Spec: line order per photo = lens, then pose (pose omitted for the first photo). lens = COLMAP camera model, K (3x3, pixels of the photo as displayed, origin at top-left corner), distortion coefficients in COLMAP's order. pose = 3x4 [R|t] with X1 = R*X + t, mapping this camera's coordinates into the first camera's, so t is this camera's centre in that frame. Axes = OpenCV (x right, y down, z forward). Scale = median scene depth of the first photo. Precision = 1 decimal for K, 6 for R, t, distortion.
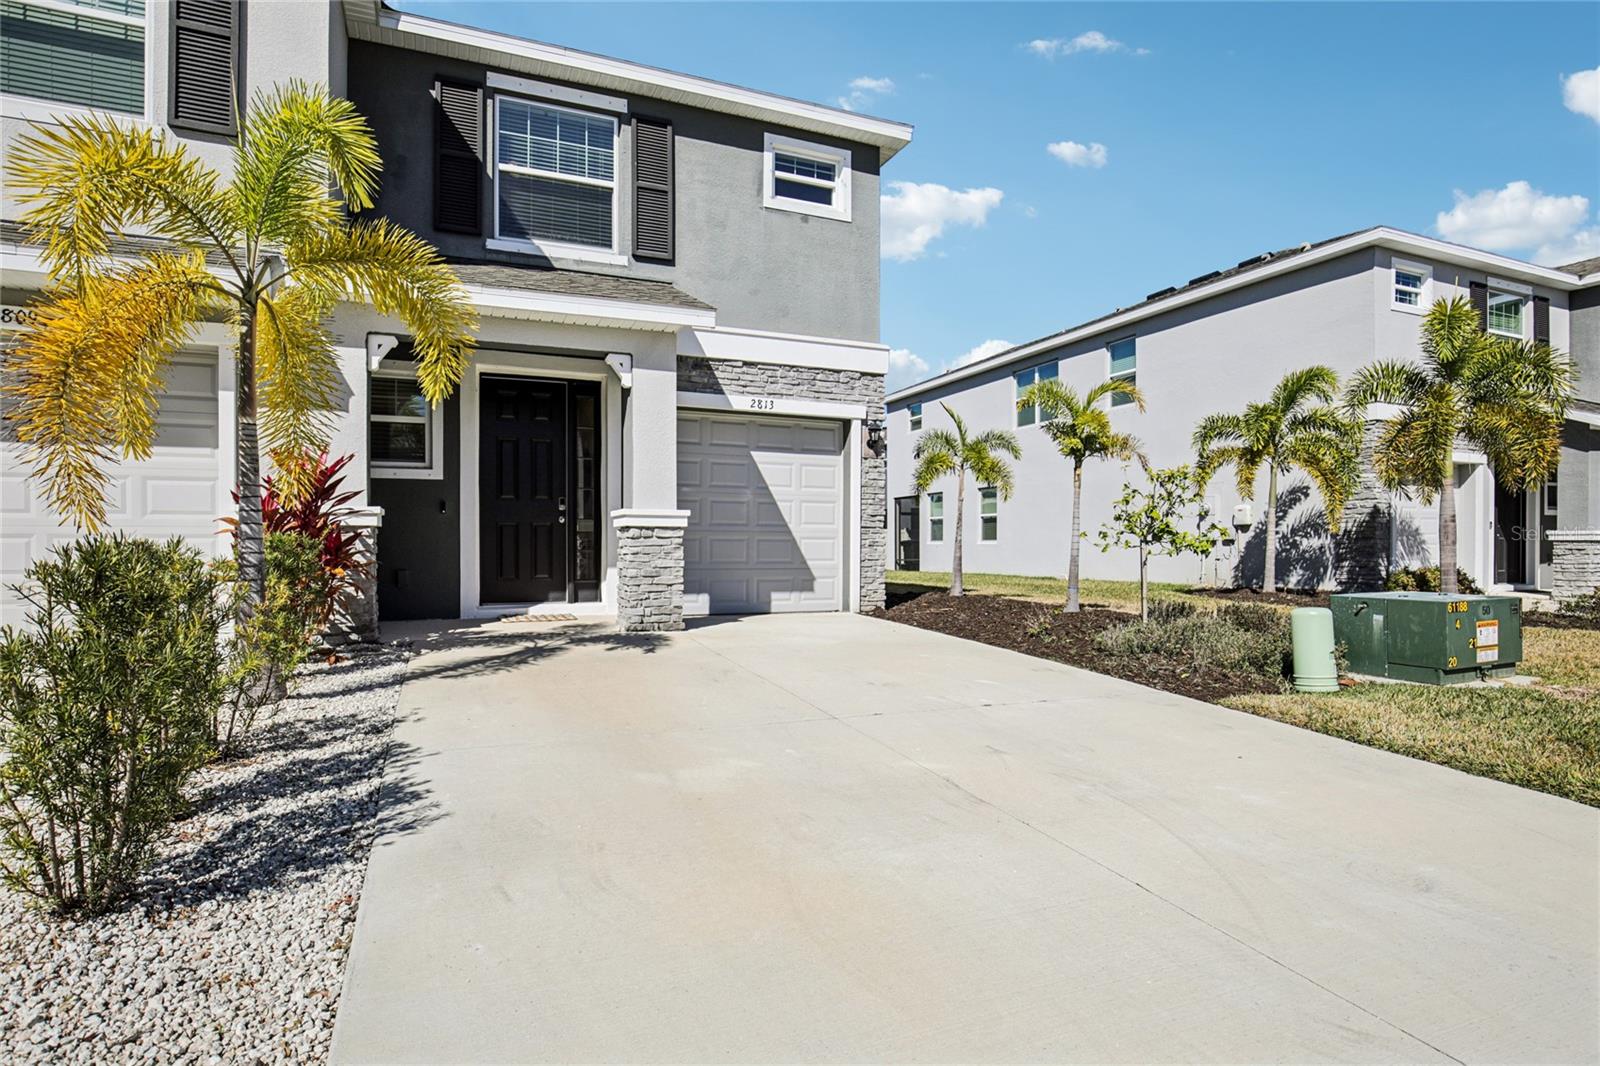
lens RADIAL K [[816.0, 0, 796.5], [0, 816.0, 546.4], [0, 0, 1]] dist [-0.018335, -0.000545]
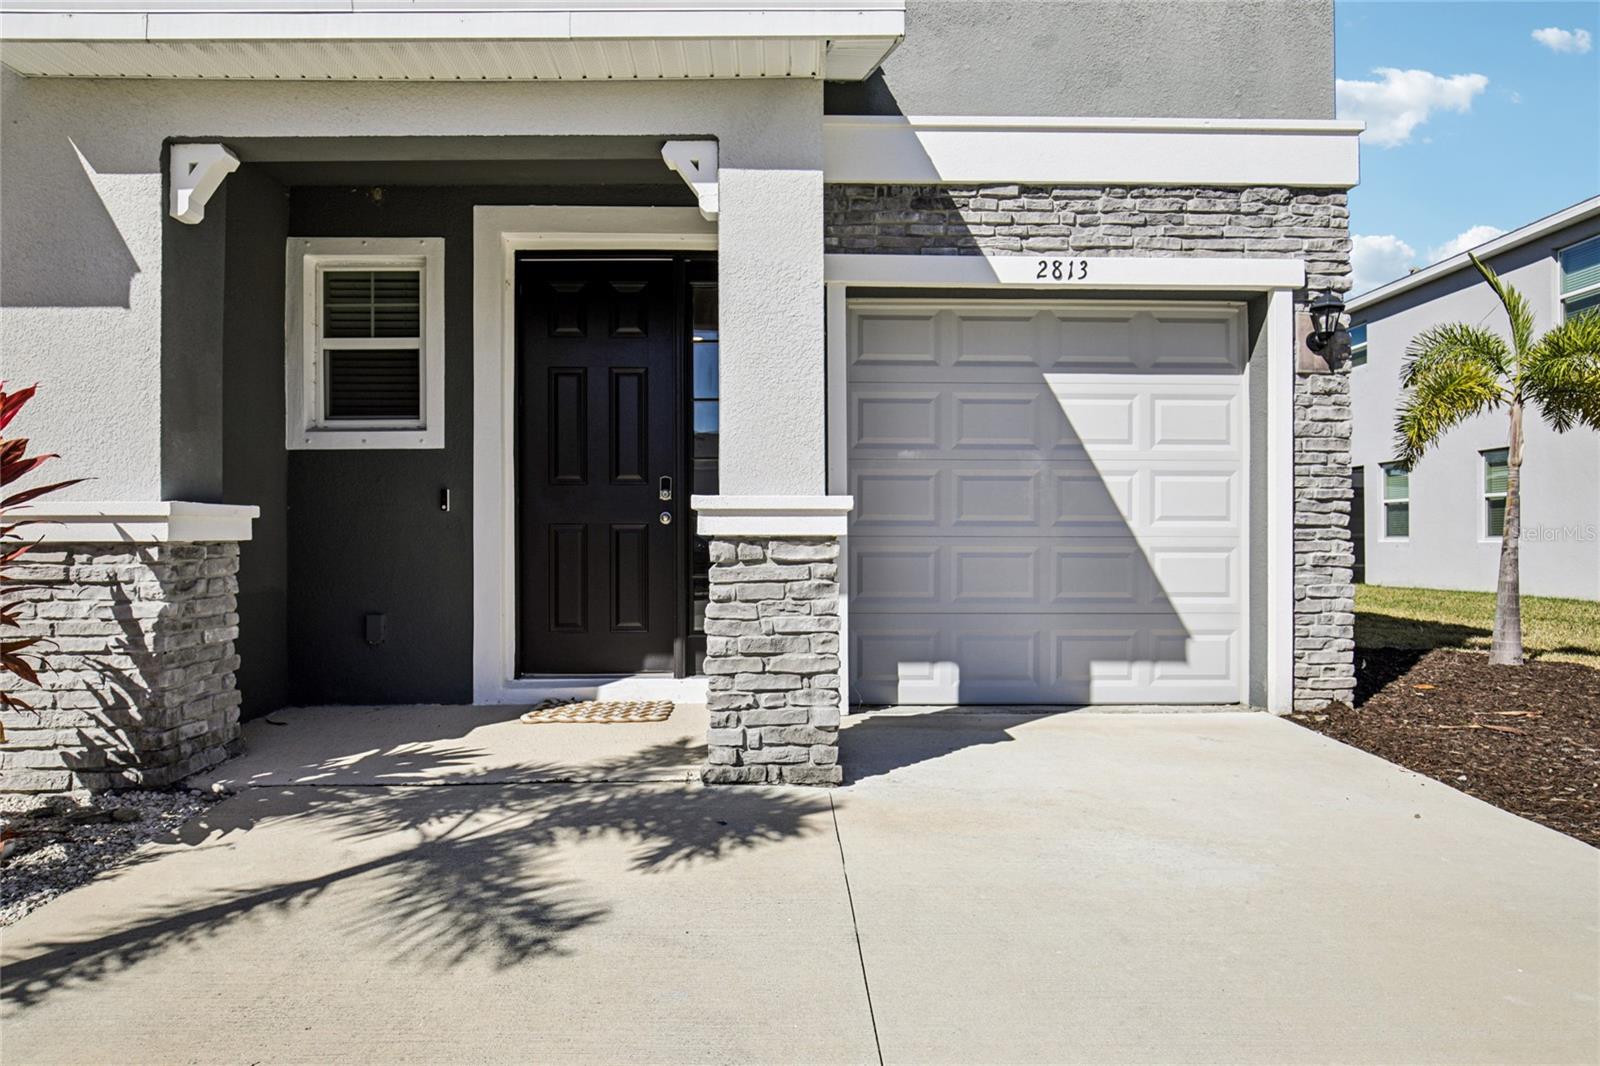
lens RADIAL K [[934.8, 0, 800.0], [0, 934.8, 533.0], [0, 0, 1]] dist [-0.012281, -0.002625]
pose [[0.929674, -0.005607, -0.368340, 0.015147], [0.003158, 0.999969, -0.007251, -0.017797], [0.368369, 0.005577, 0.929663, 0.442232]]
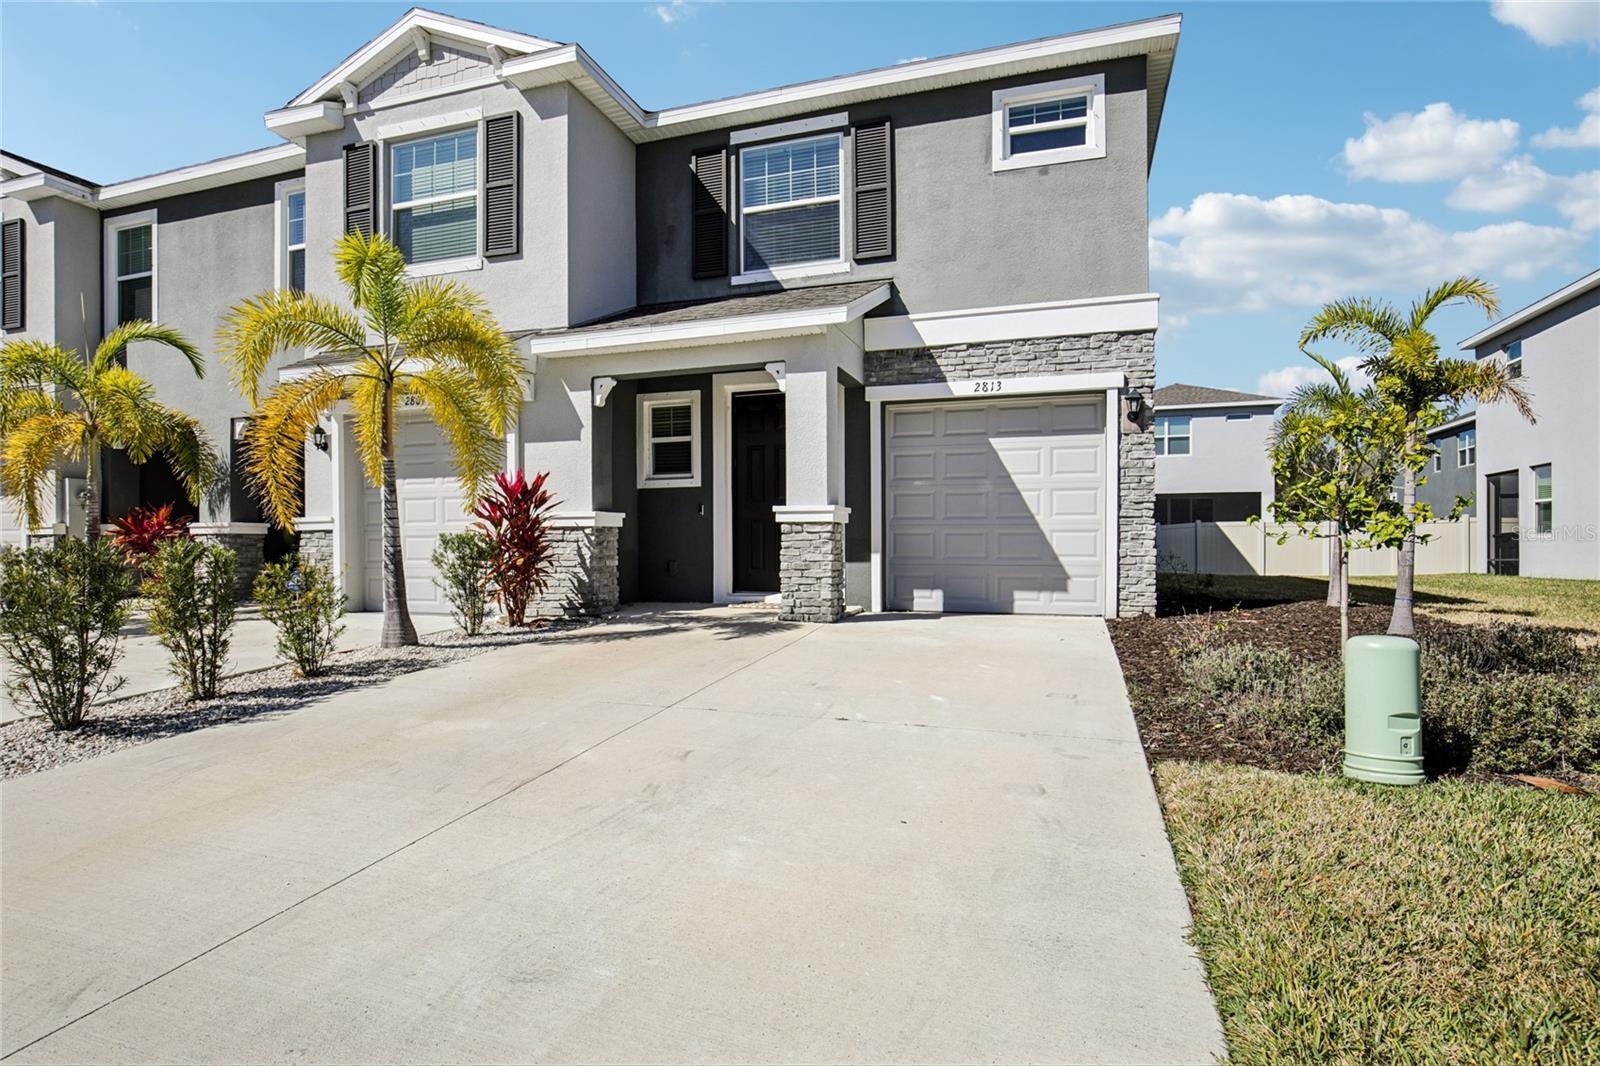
lens RADIAL K [[816.0, 0, 796.5], [0, 816.0, 546.4], [0, 0, 1]] dist [-0.018335, -0.000545]
pose [[0.753861, -0.002288, -0.657029, 0.402903], [0.003961, 0.999992, 0.001062, 0.004723], [0.657022, -0.003403, 0.753864, 0.162304]]
